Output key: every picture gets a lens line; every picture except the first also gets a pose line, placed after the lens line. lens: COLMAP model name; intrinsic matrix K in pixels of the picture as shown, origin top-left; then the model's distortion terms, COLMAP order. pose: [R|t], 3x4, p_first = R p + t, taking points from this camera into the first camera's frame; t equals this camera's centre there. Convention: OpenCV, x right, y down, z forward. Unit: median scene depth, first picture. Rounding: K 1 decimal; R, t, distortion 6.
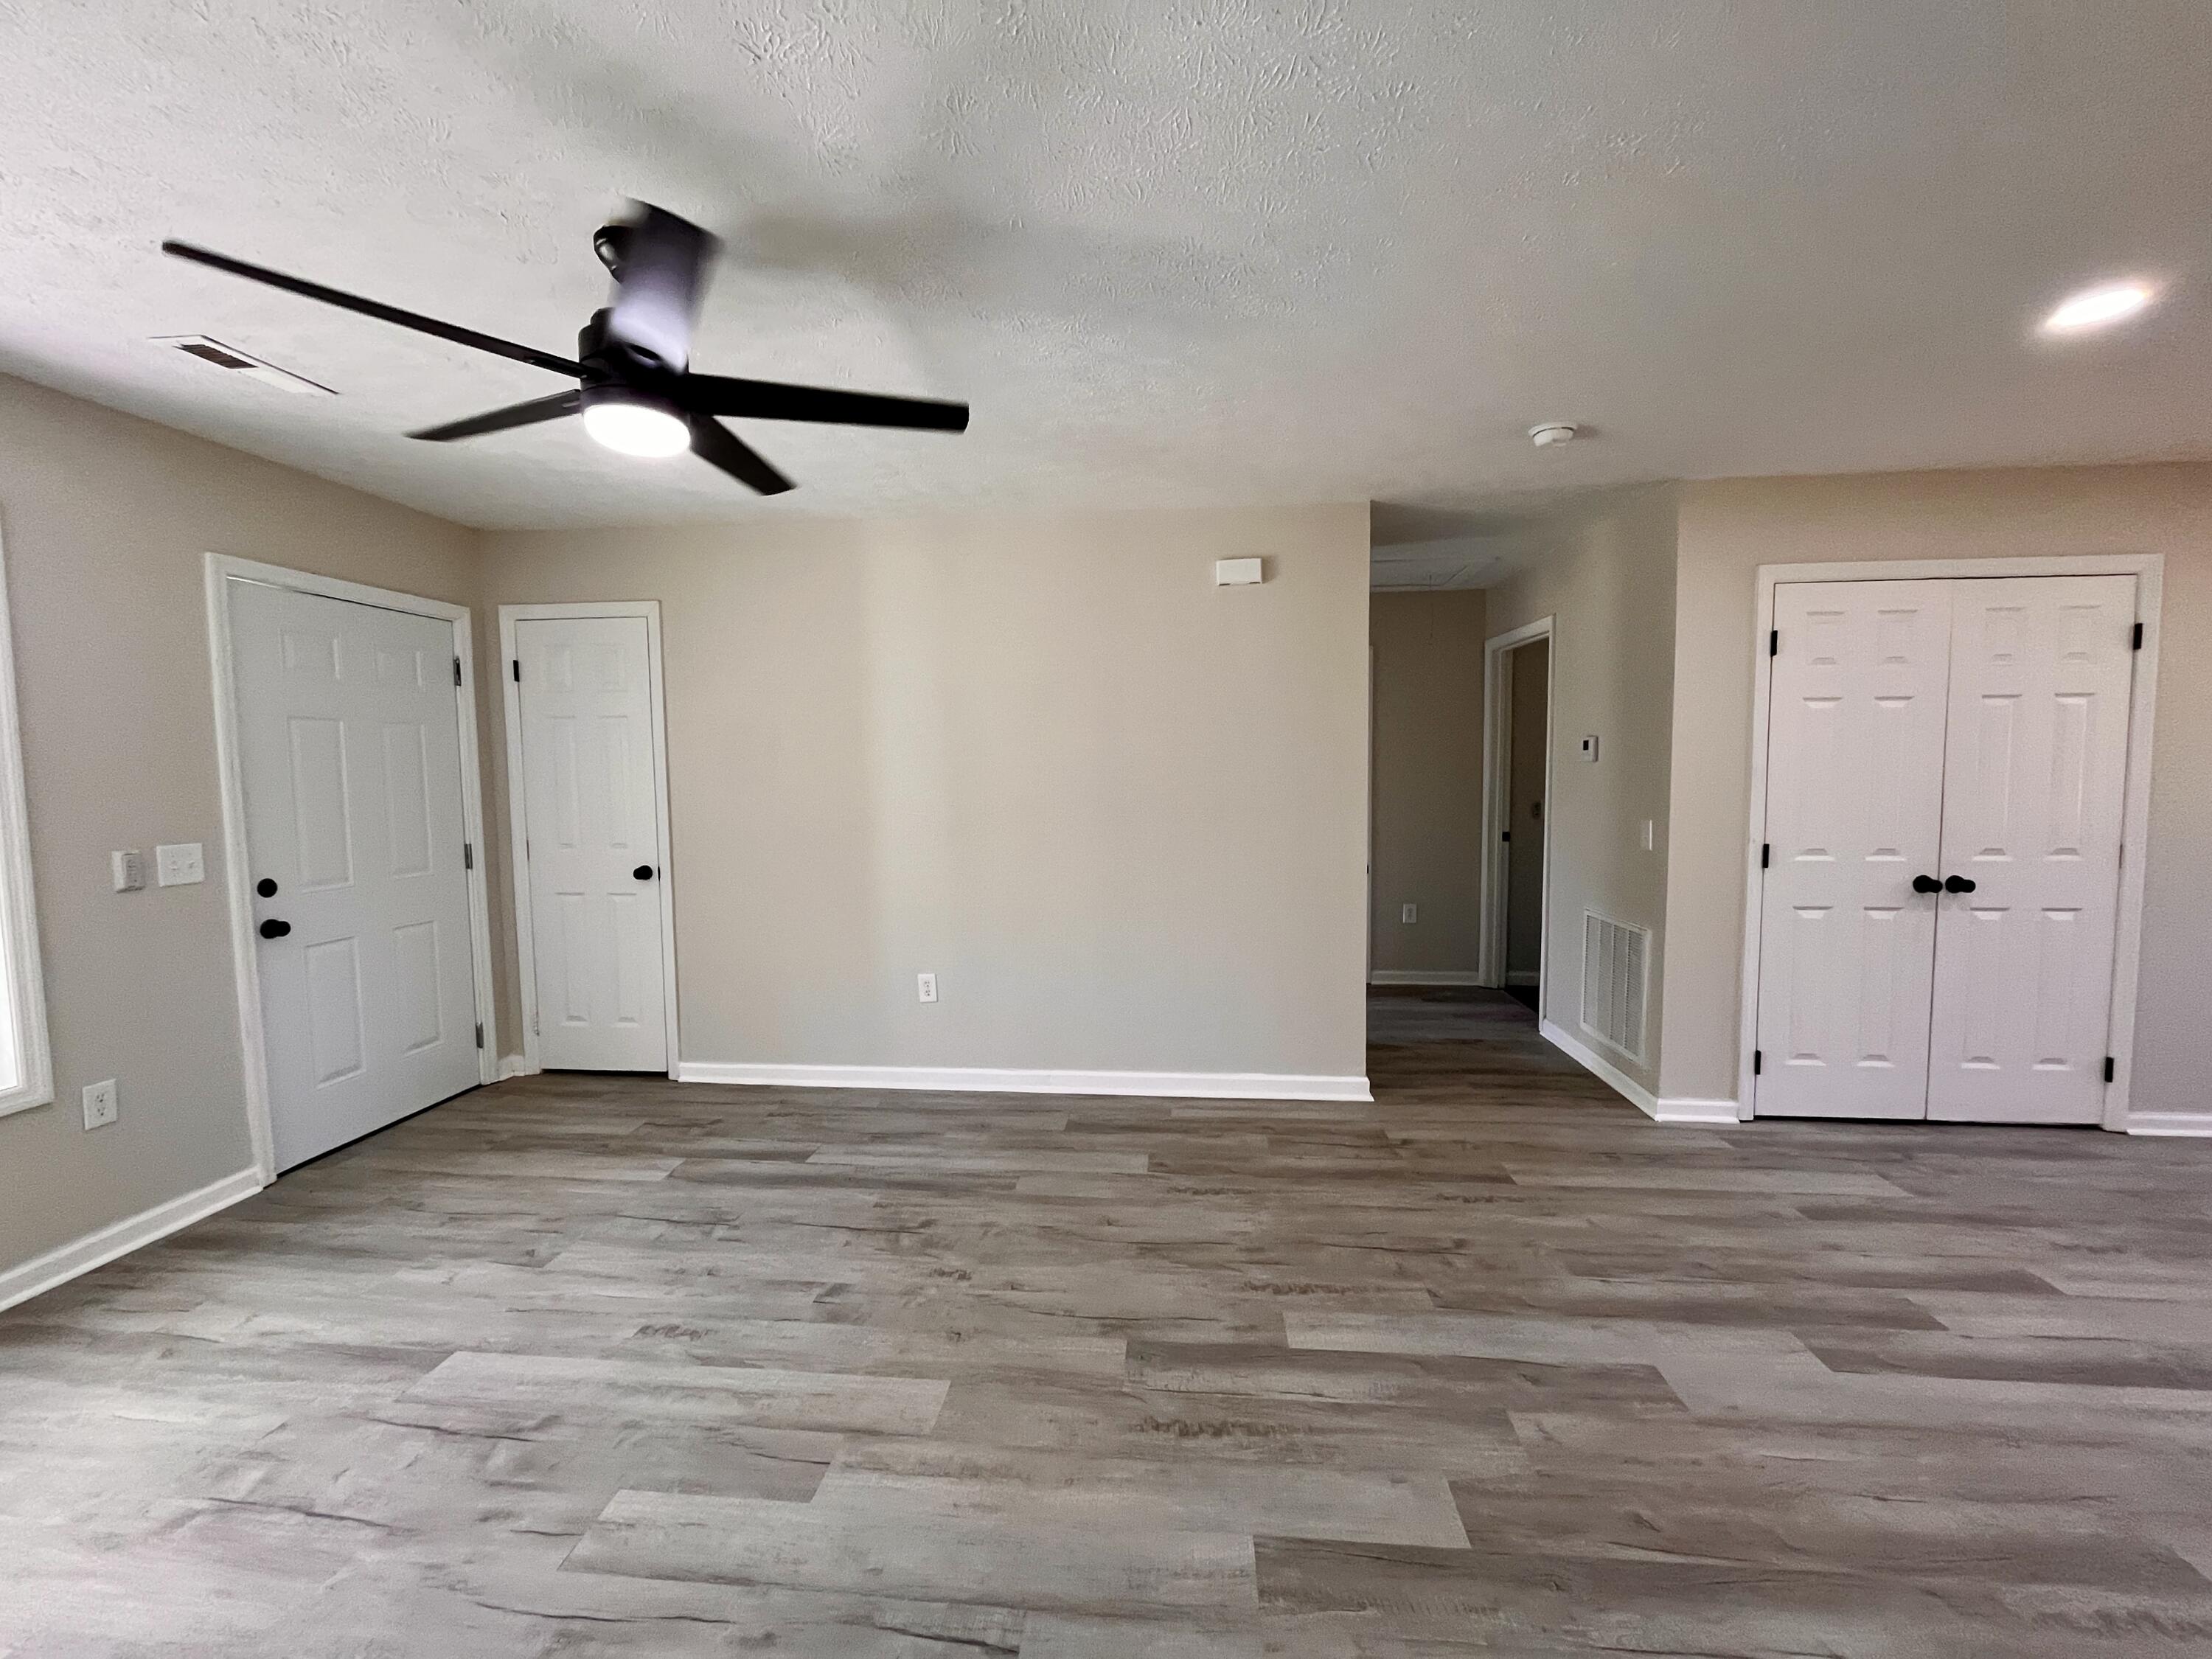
lens RADIAL K [[890.5, 0, 1102.1], [0, 890.5, 826.7], [0, 0, 1]] dist [-0.004975, -0.000136]
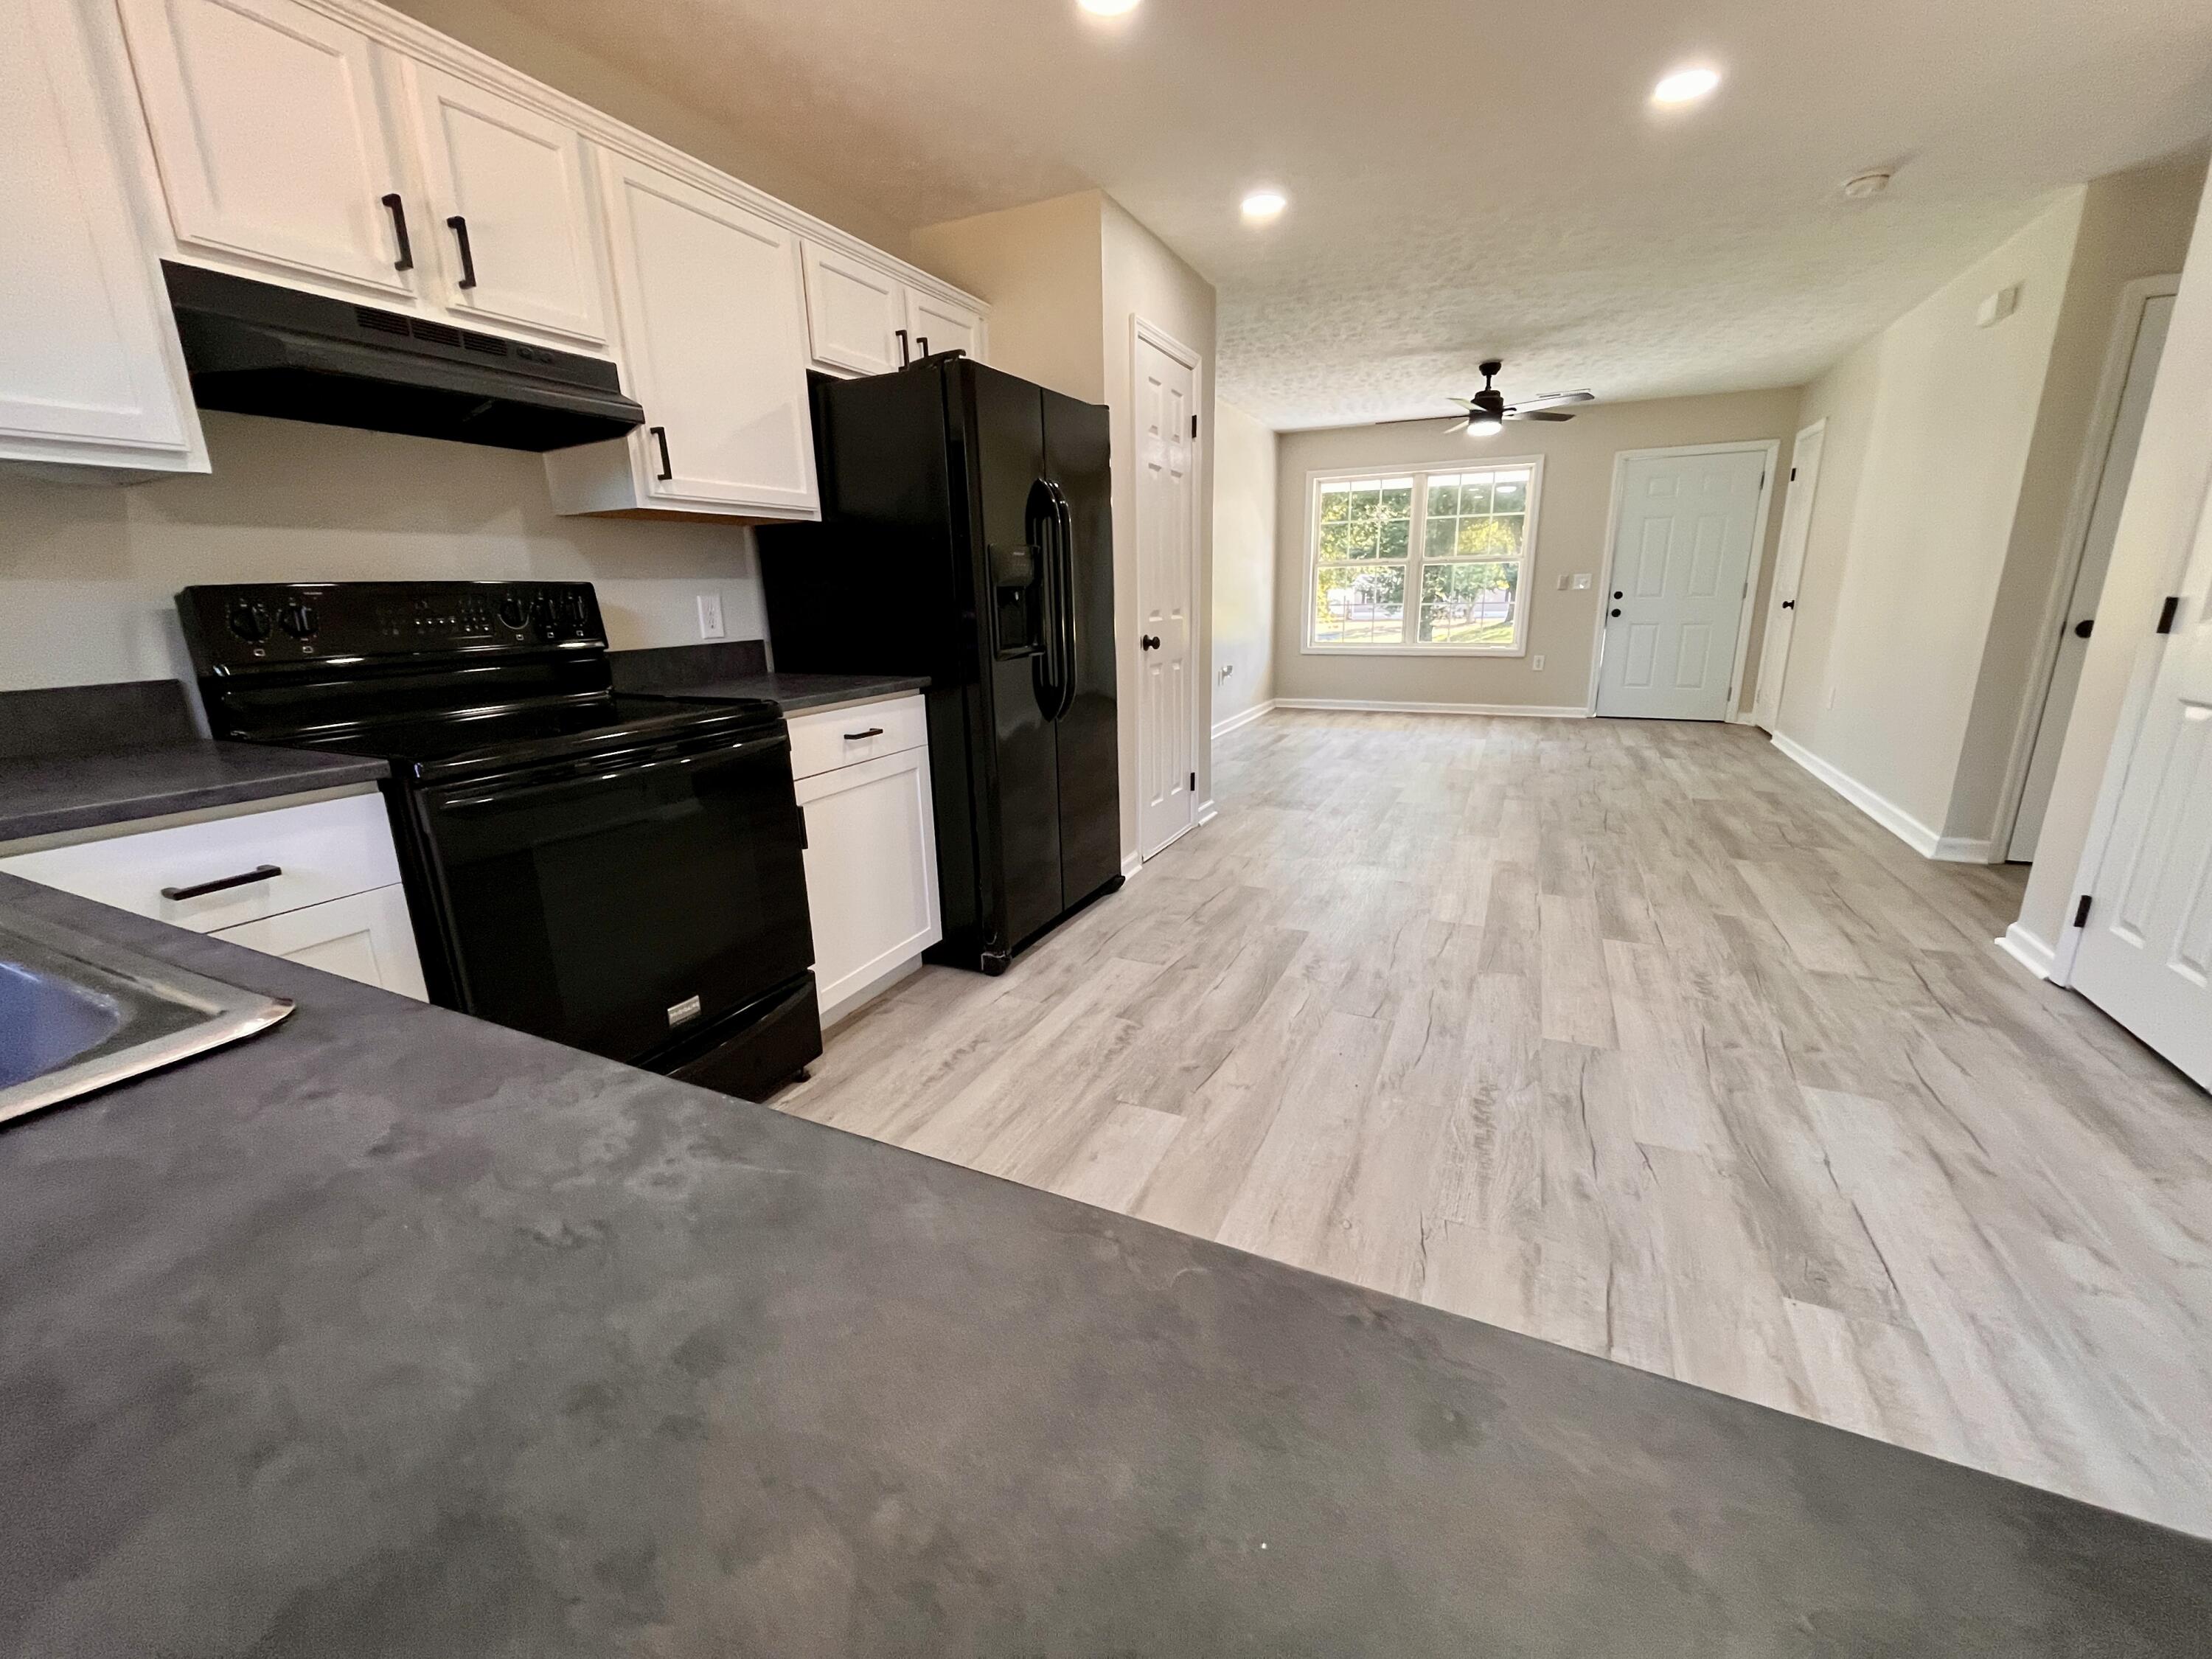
lens RADIAL K [[890.5, 0, 1098.4], [0, 890.5, 824.3], [0, 0, 1]] dist [-0.004975, -0.000136]
pose [[-0.339328, 0.257920, -0.904618, 1.991206], [-0.037093, 0.957259, 0.286843, 0.027024], [0.939937, 0.130889, -0.315257, 0.569301]]
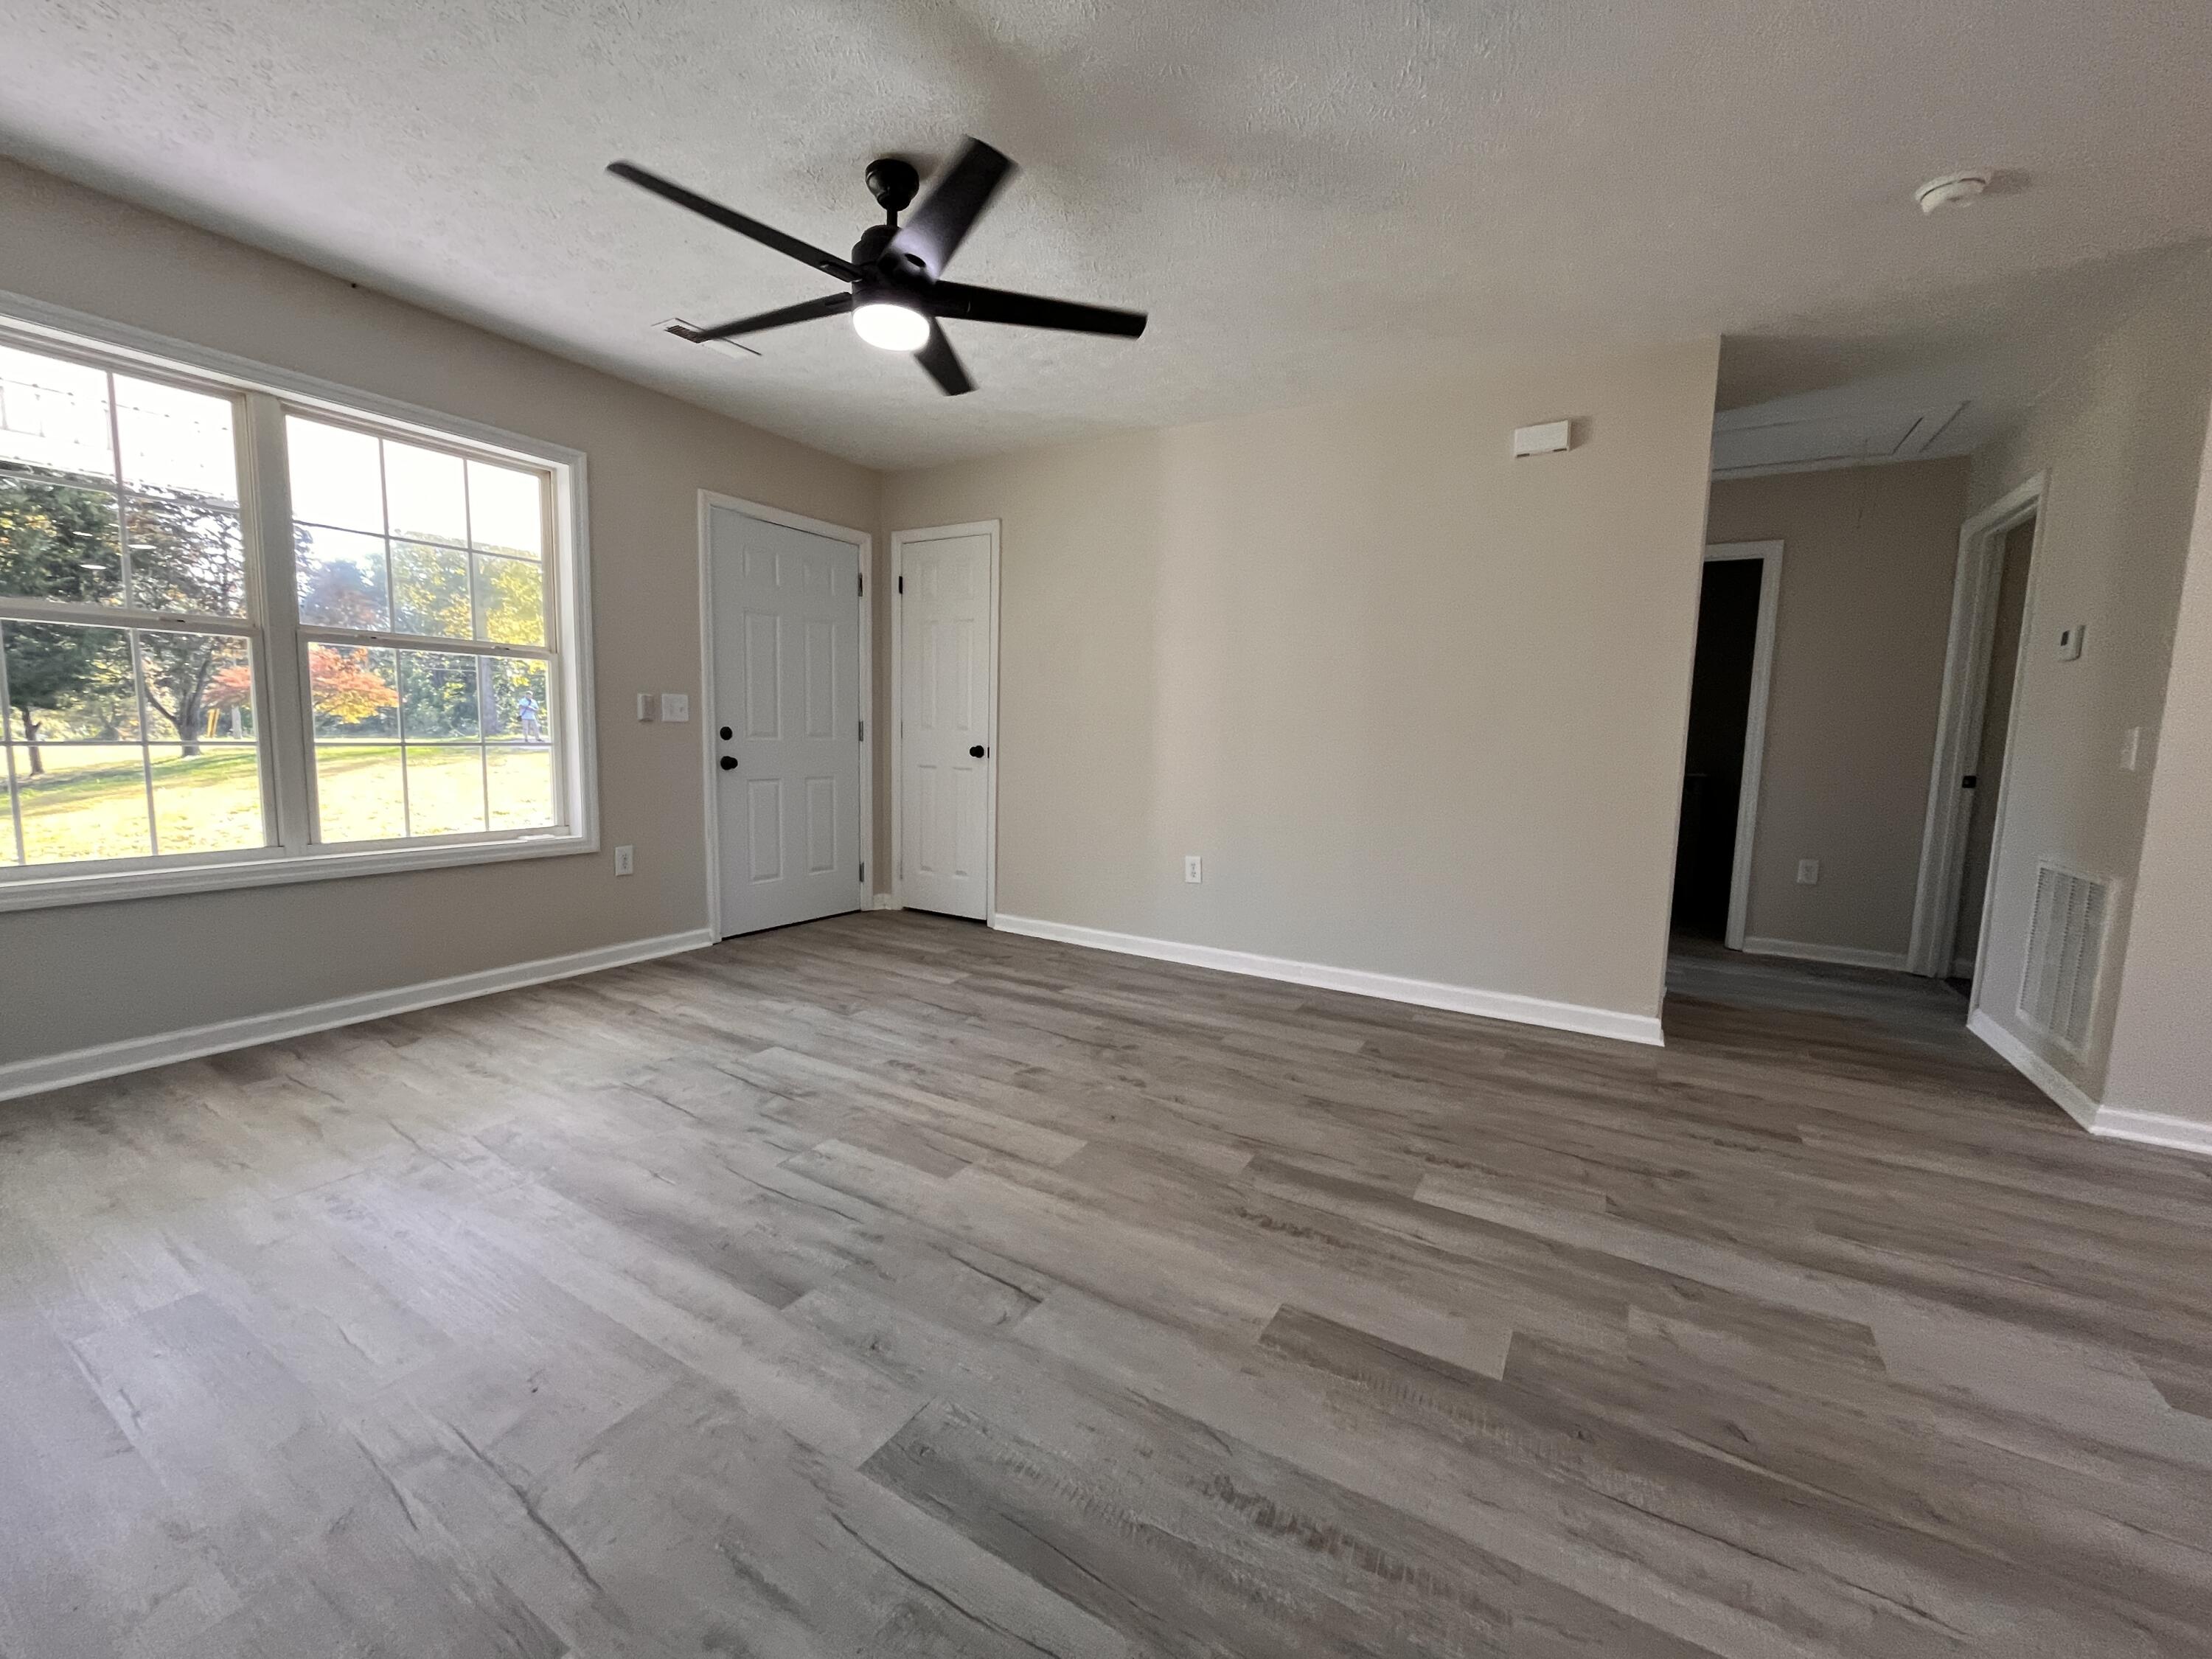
lens RADIAL K [[890.5, 0, 1101.0], [0, 890.5, 825.7], [0, 0, 1]] dist [-0.004975, -0.000136]
pose [[0.900931, 0.079704, -0.426580, 0.216606], [-0.064025, 0.996644, 0.050998, 0.112765], [0.429213, -0.018634, 0.903011, -0.016079]]
